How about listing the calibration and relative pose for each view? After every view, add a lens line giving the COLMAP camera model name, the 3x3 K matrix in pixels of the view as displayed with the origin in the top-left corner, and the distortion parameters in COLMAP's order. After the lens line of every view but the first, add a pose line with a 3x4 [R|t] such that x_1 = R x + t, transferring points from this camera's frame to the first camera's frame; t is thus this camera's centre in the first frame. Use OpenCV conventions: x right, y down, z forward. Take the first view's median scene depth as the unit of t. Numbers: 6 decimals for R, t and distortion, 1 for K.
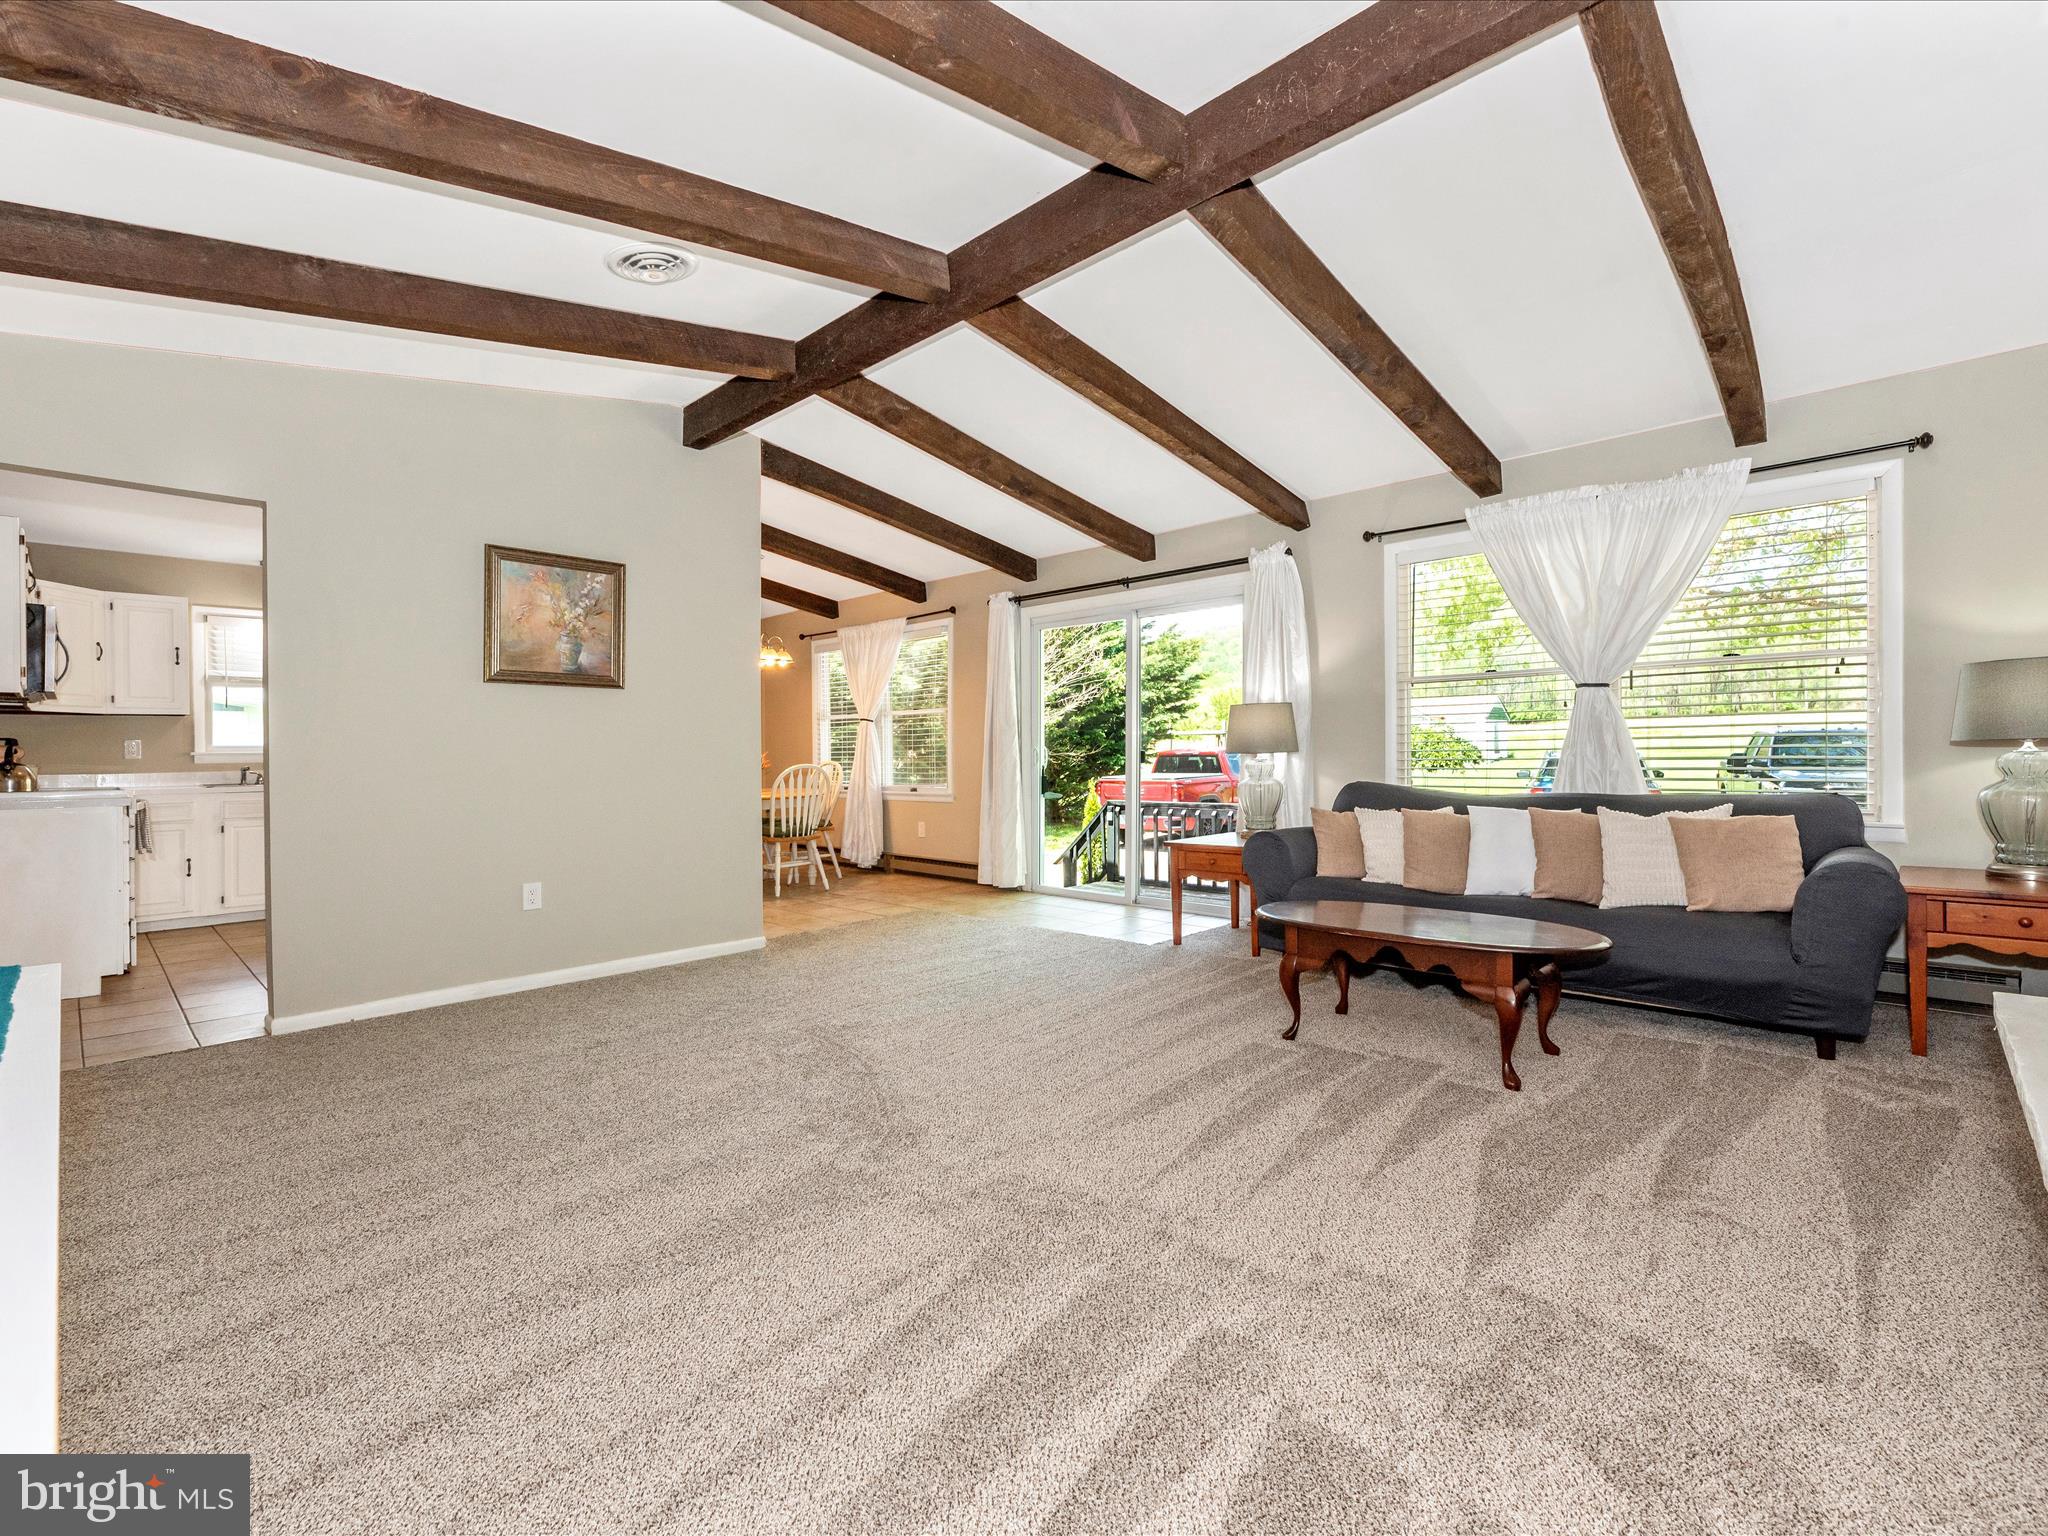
lens RADIAL K [[934.2, 0, 1020.6], [0, 934.2, 770.4], [0, 0, 1]] dist [-0.005249, -0.001667]
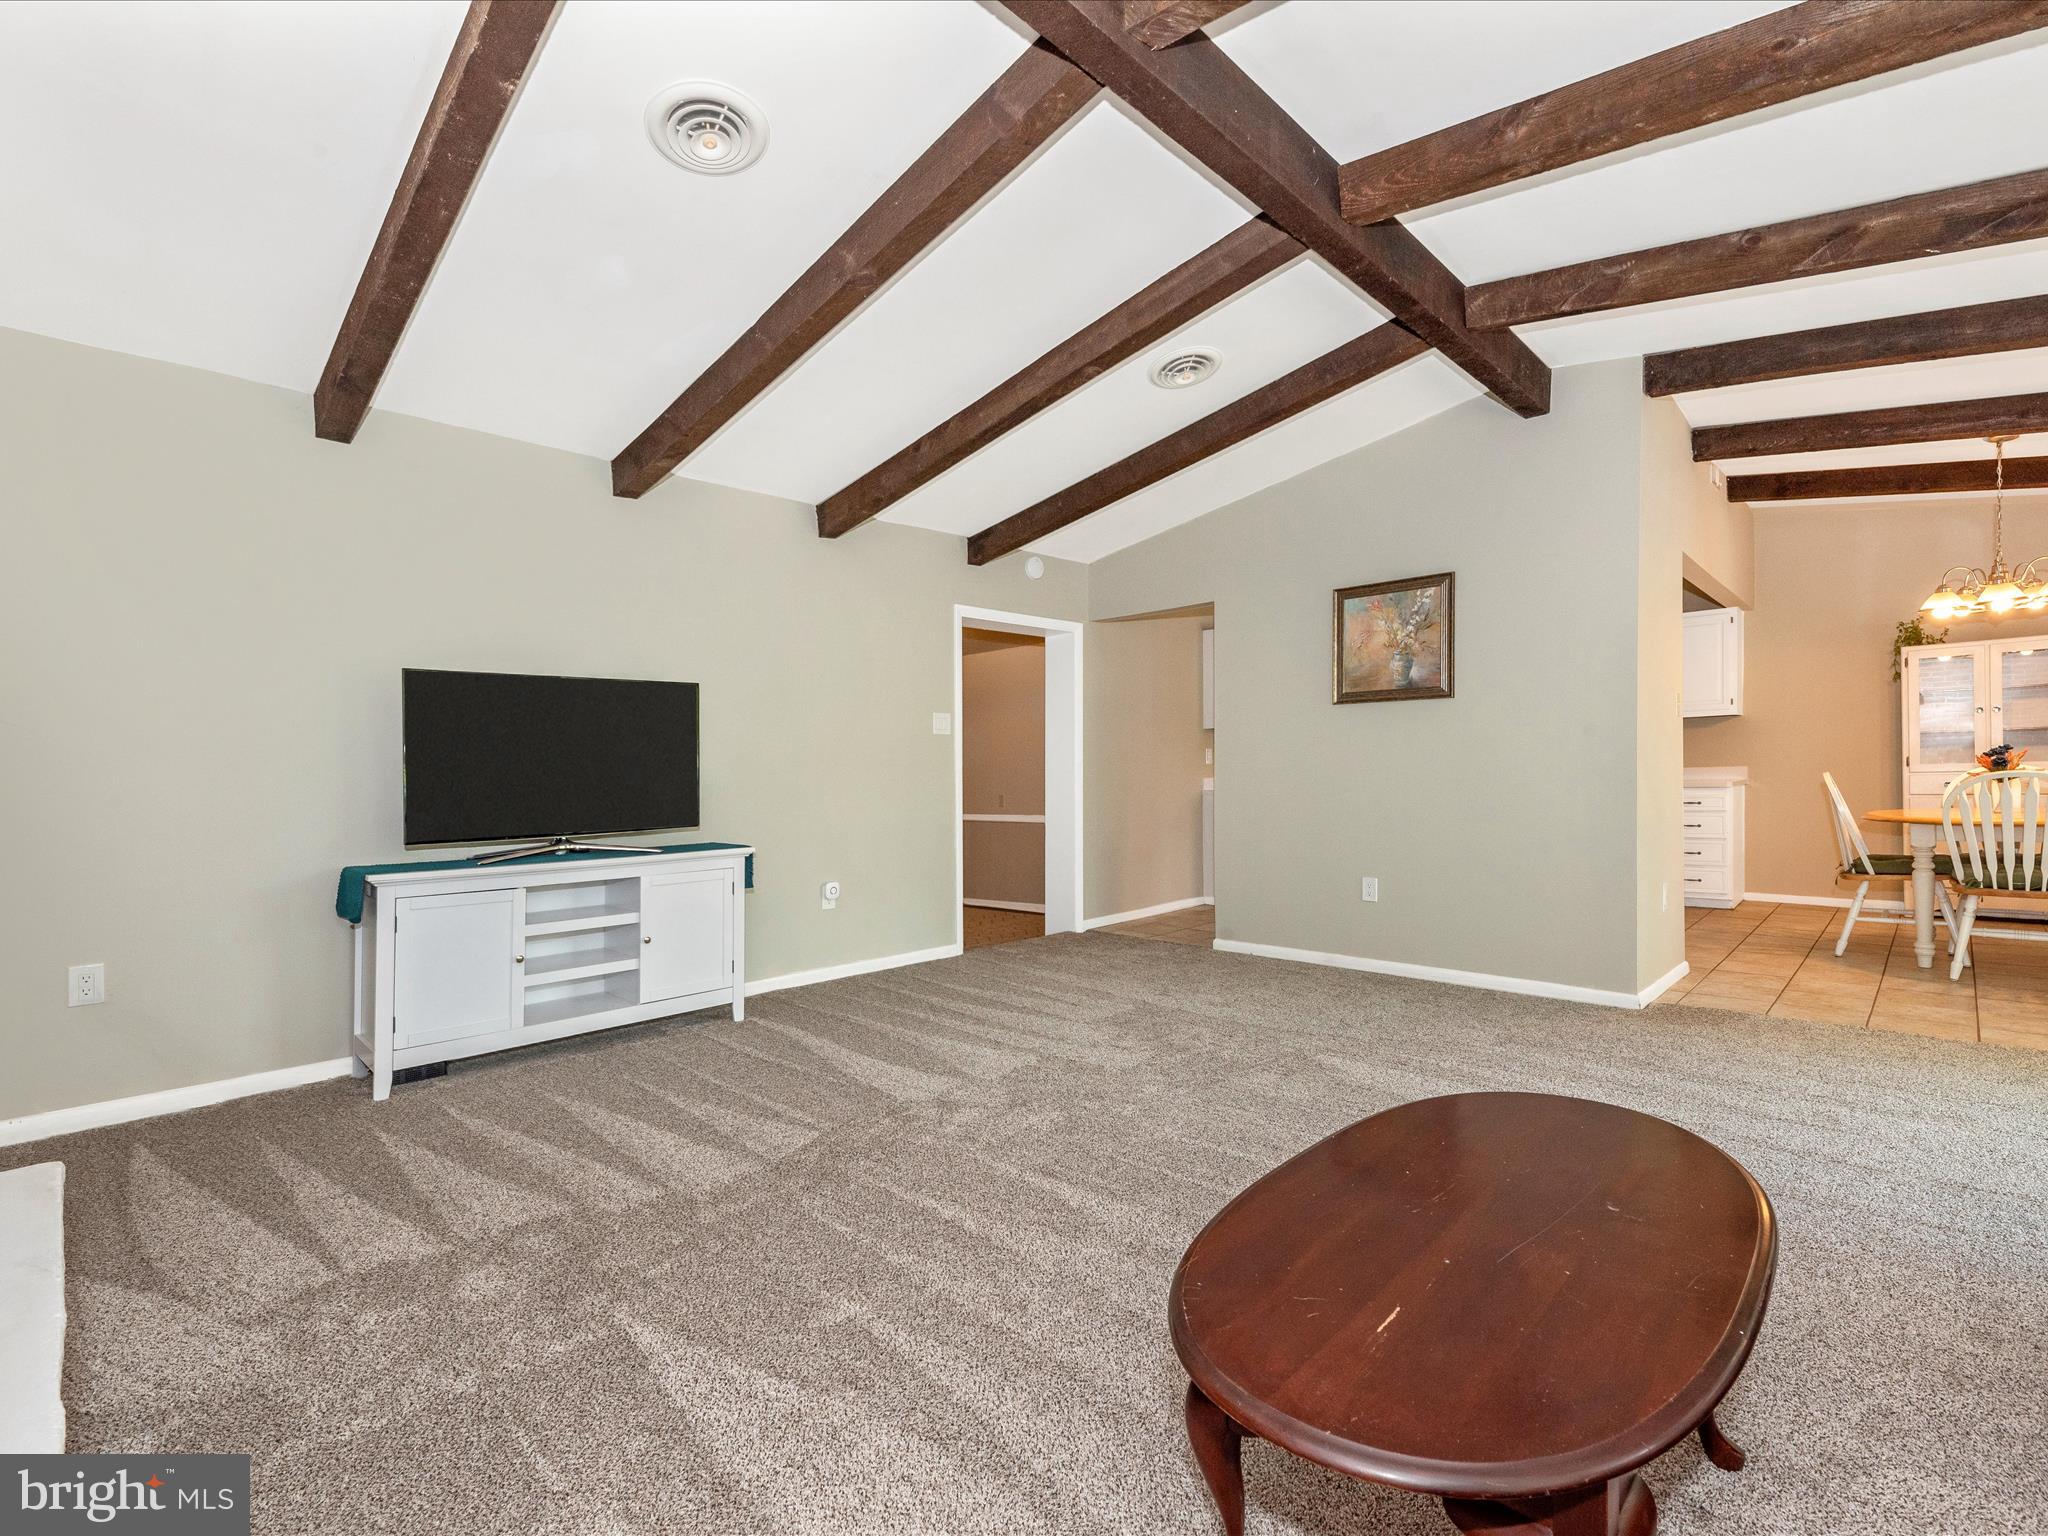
lens RADIAL K [[934.2, 0, 1021.2], [0, 934.2, 761.5], [0, 0, 1]] dist [-0.005249, -0.001667]
pose [[-0.022491, 0.002115, -0.999745, 0.603493], [0.002001, 0.999996, 0.002070, -0.023300], [0.999745, -0.001954, -0.022495, 0.588615]]
